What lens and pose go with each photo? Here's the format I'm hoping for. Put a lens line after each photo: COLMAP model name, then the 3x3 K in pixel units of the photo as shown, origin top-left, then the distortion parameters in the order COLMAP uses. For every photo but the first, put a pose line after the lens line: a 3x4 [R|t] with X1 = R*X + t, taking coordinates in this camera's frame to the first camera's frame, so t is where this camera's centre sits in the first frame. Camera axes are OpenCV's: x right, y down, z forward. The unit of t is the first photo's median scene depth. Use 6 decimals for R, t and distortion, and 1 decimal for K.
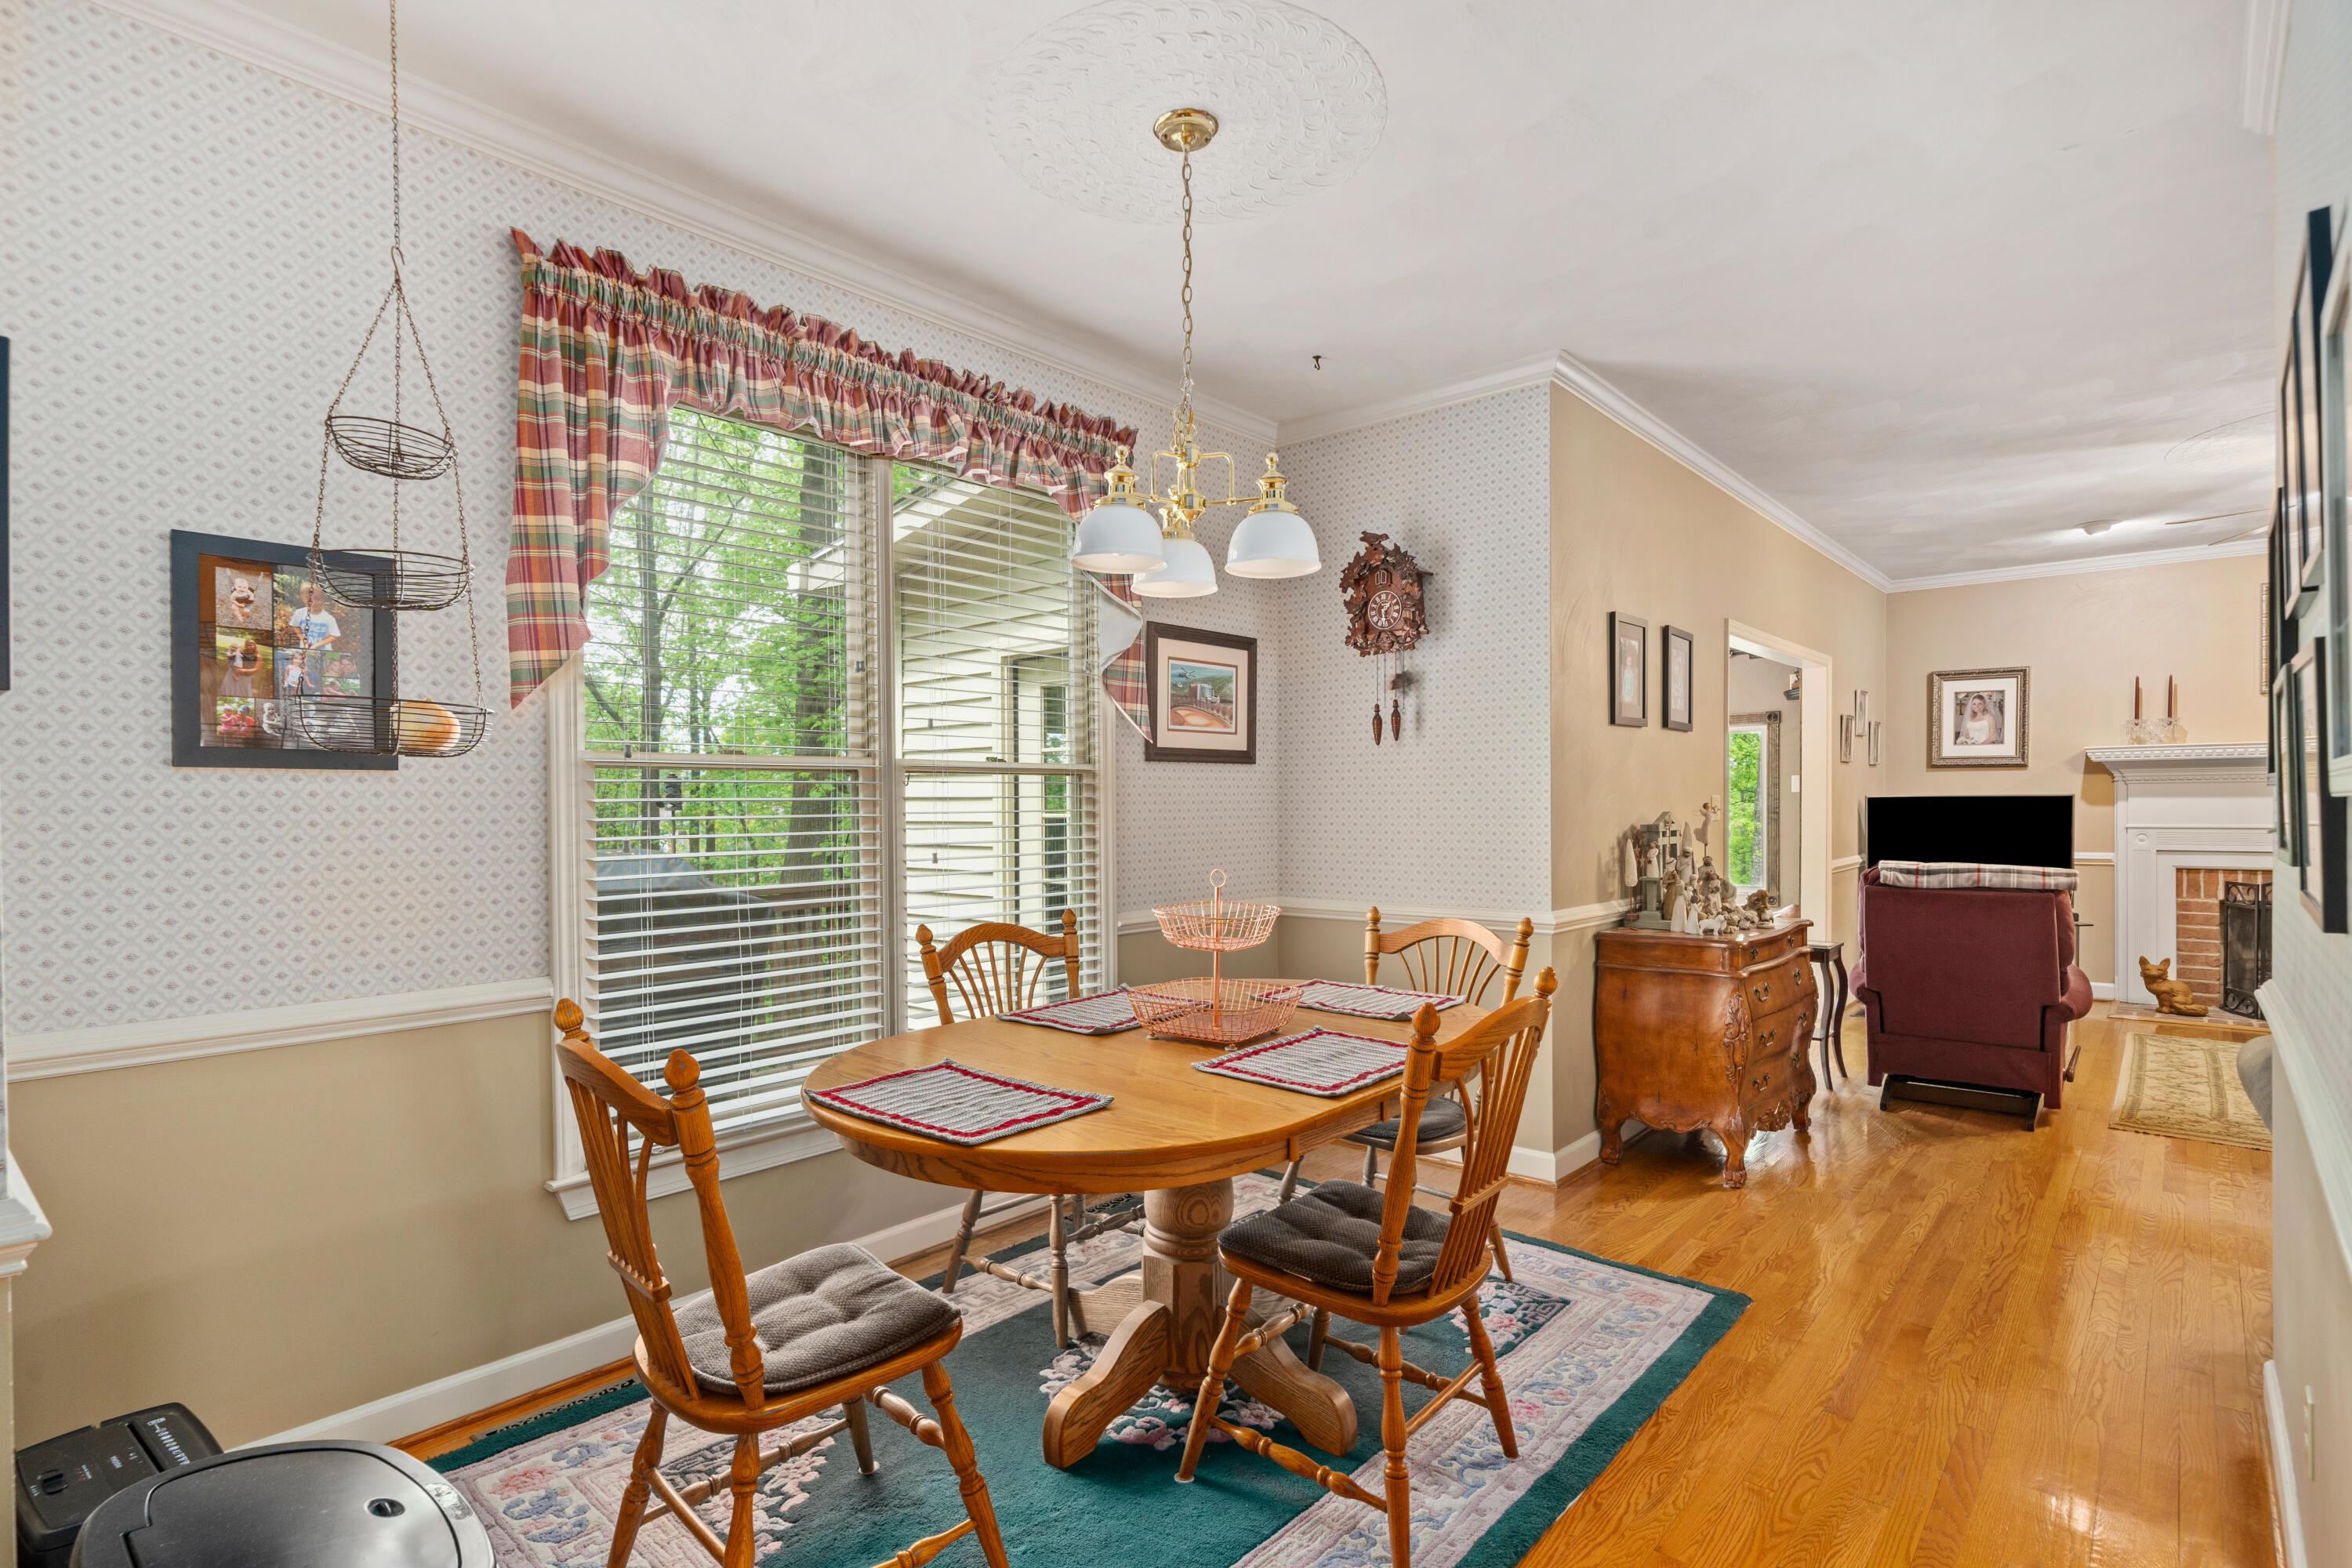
lens RADIAL K [[1147.4, 0, 1187.0], [0, 1147.4, 805.7], [0, 0, 1]] dist [-0.000329, 0.000011]
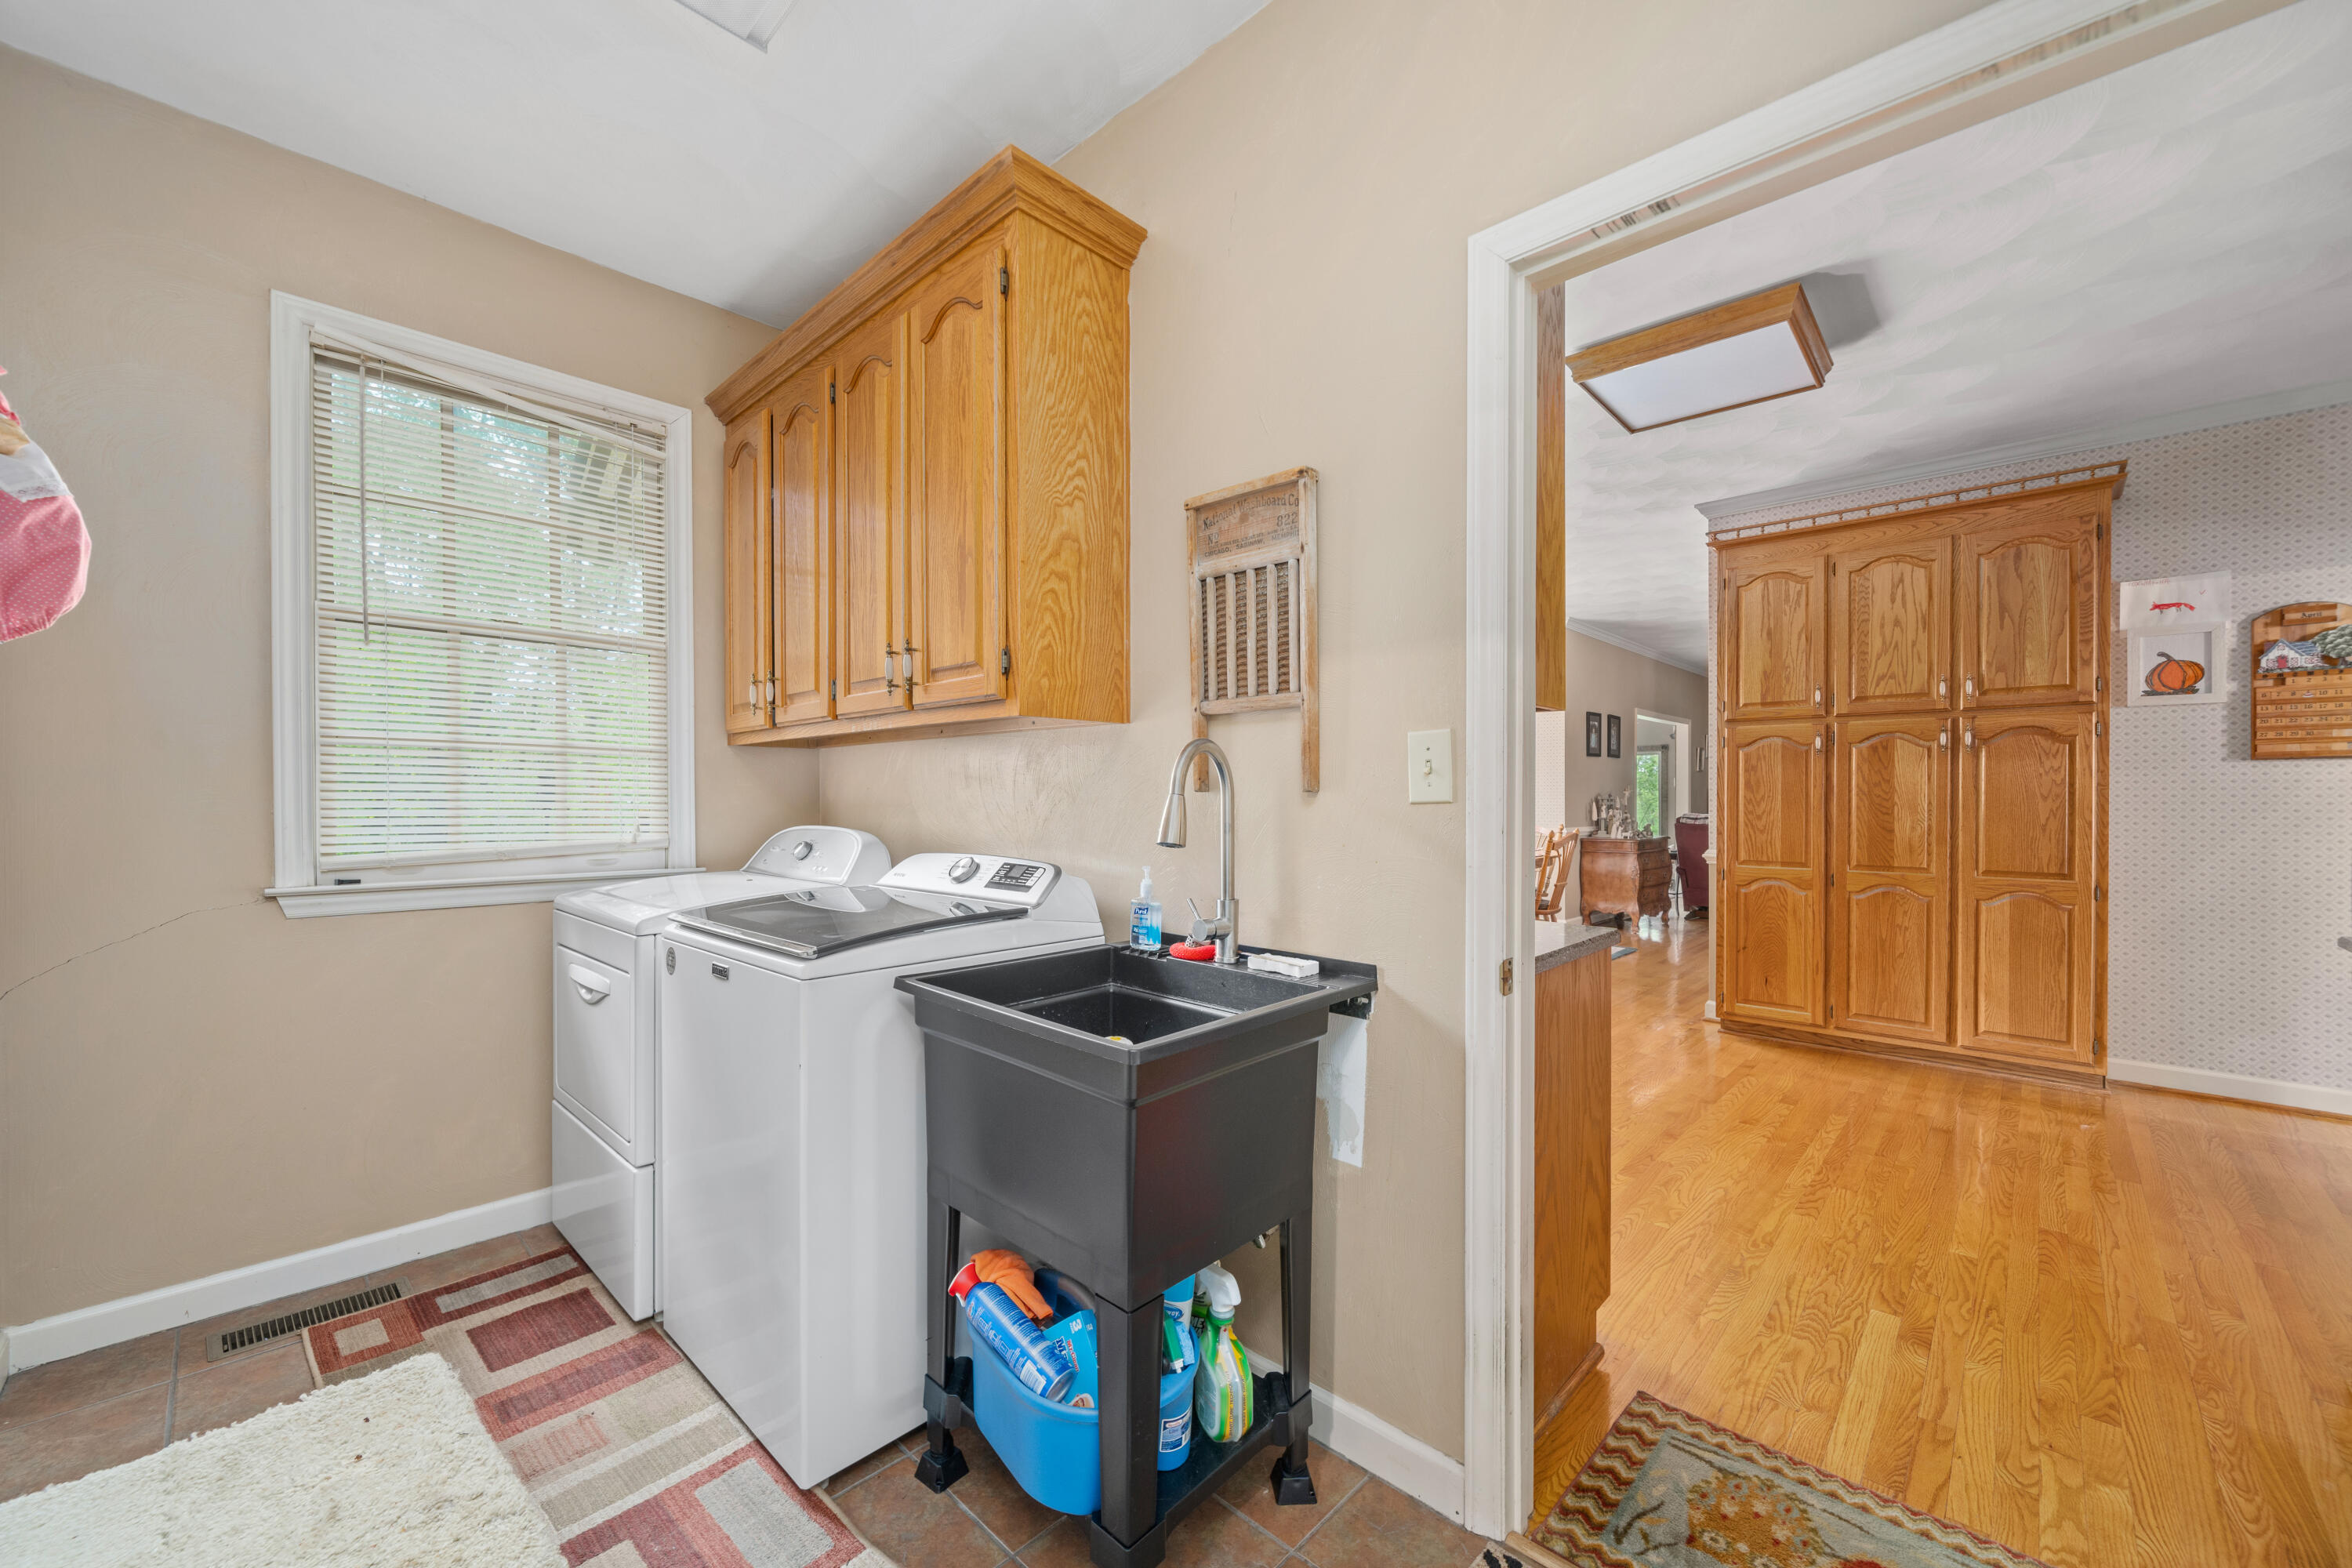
lens RADIAL K [[923.0, 0, 1170.3], [0, 923.0, 805.0], [0, 0, 1]] dist [-0.001891, 0.000052]
pose [[0.999128, 0.004795, -0.041480, -0.476319], [-0.004826, 0.999988, -0.000632, 0.044054], [0.041477, 0.000831, 0.999139, -1.101977]]
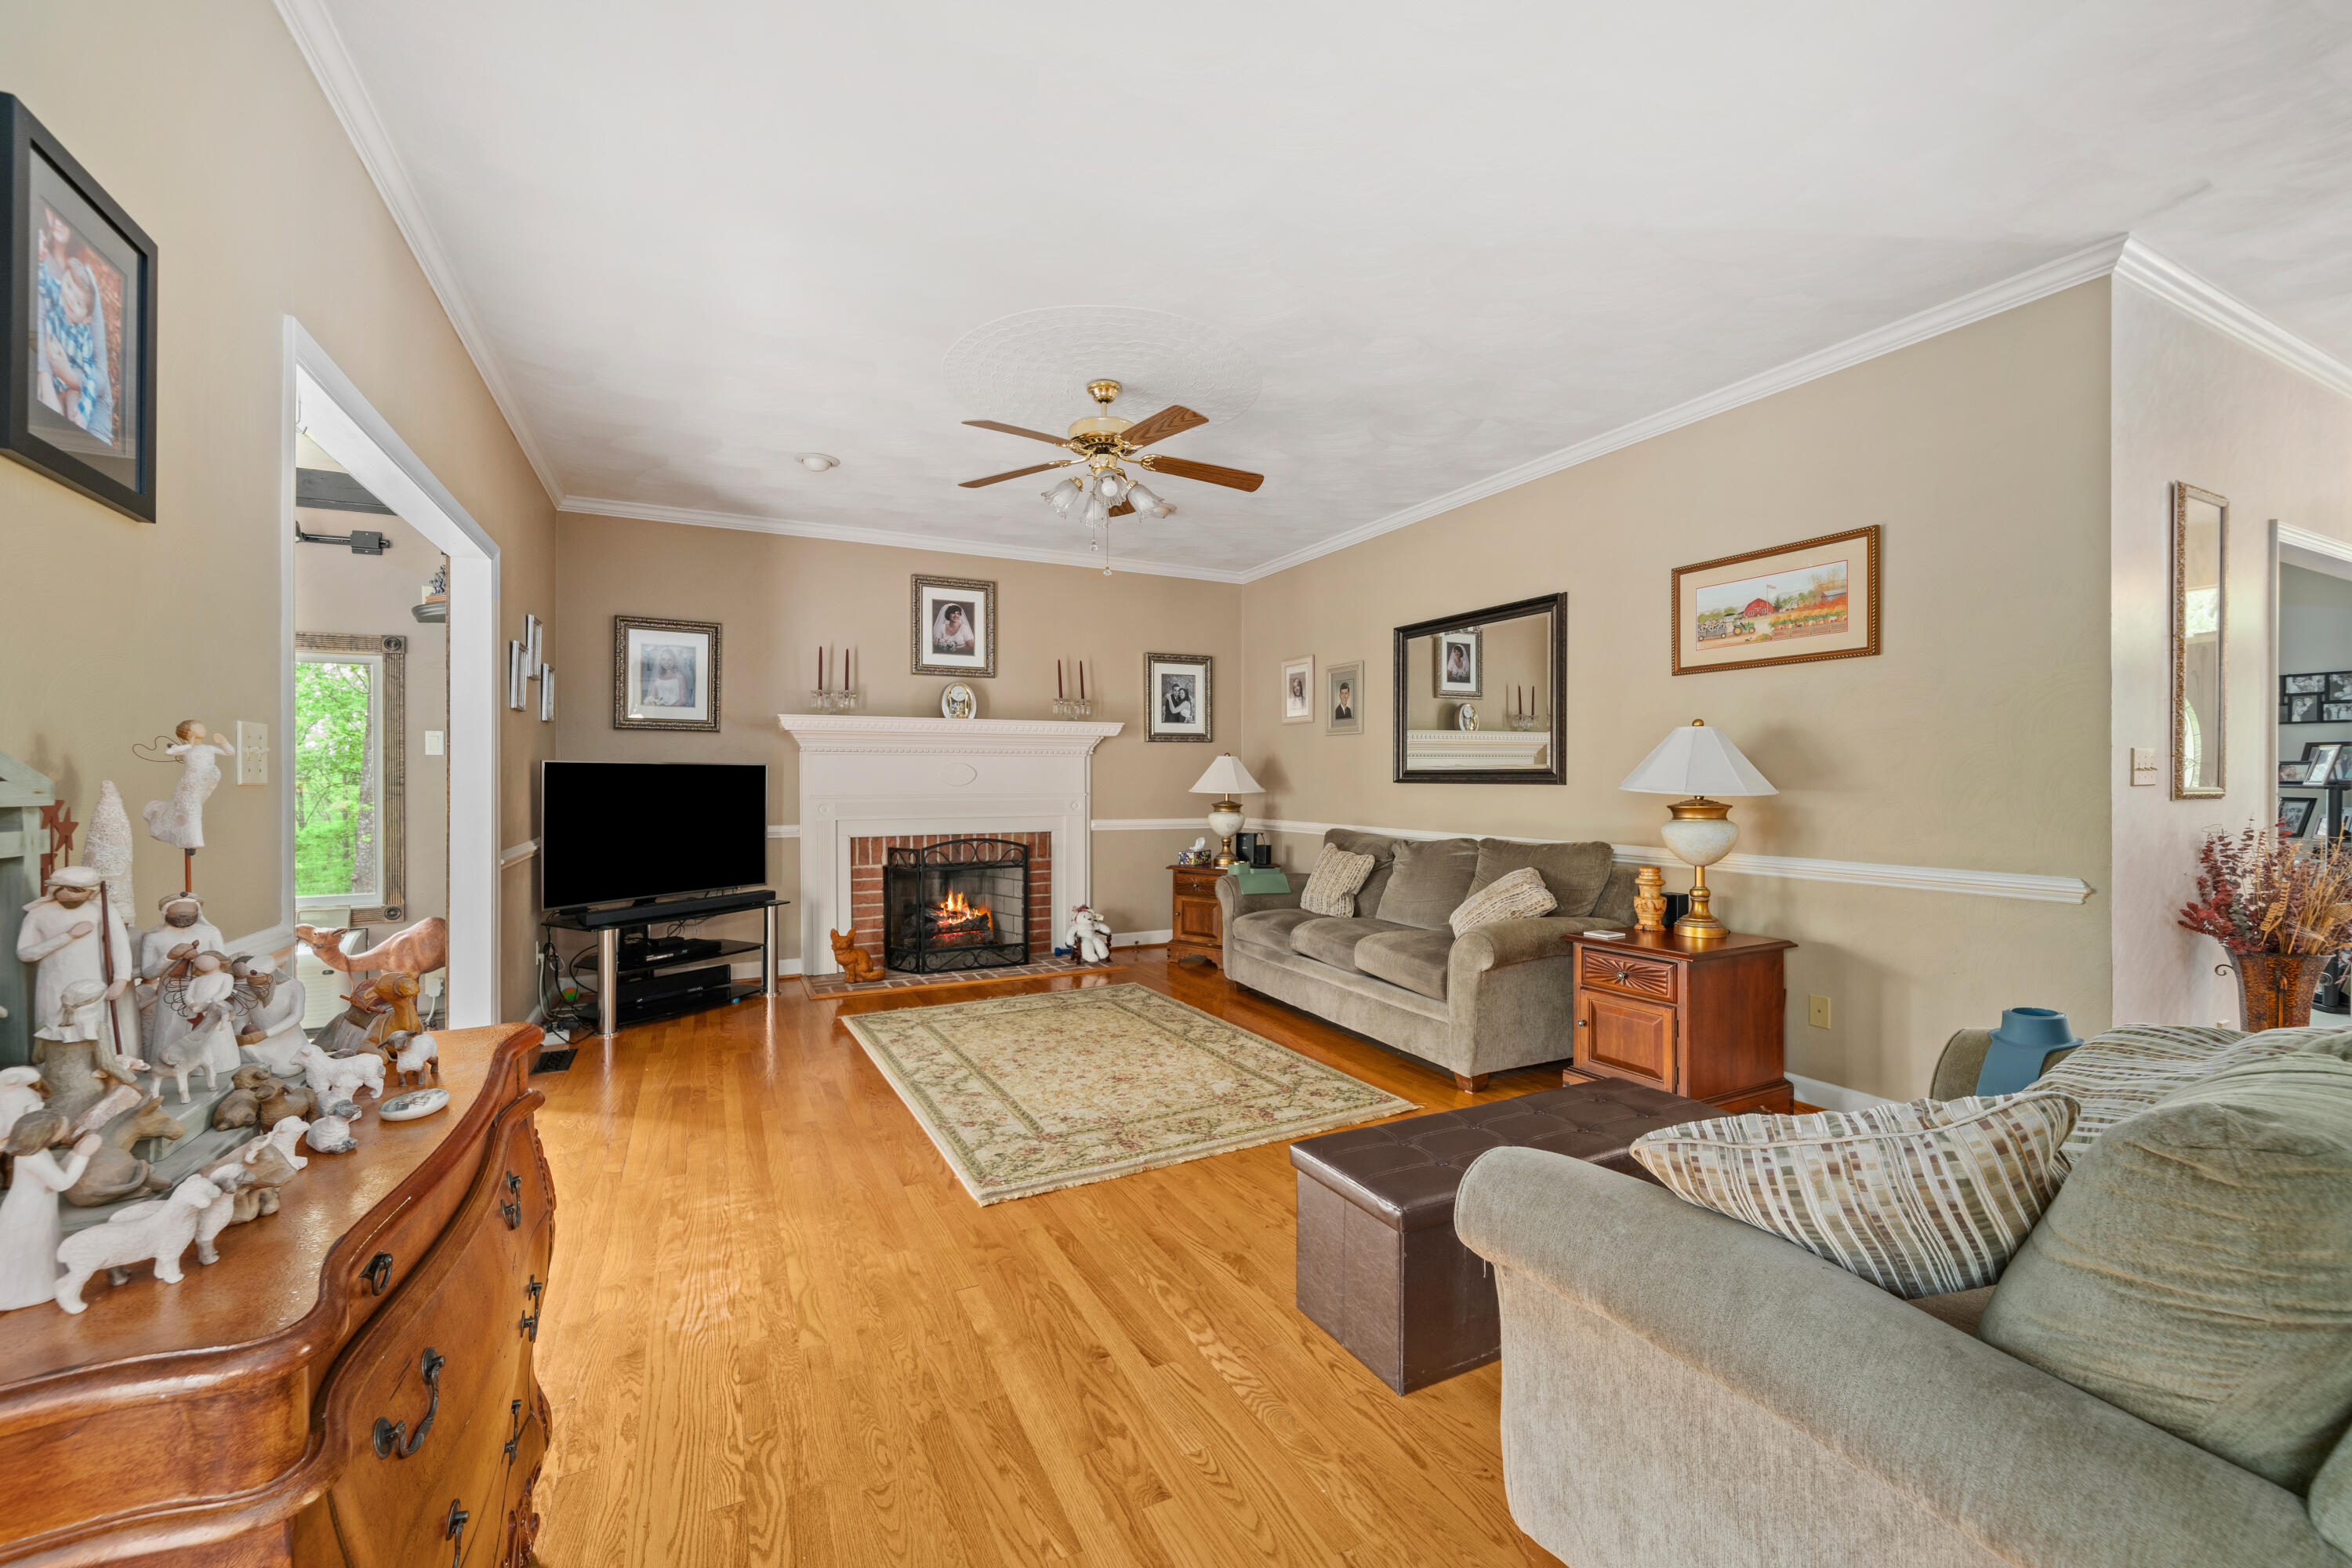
lens RADIAL K [[923.0, 0, 1168.2], [0, 923.0, 782.6], [0, 0, 1]] dist [-0.001891, 0.000052]
pose [[0.385146, 0.003598, 0.922849, 0.362293], [0.005550, 0.999965, -0.006215, 0.021326], [-0.922839, 0.007515, 0.385112, 0.722623]]
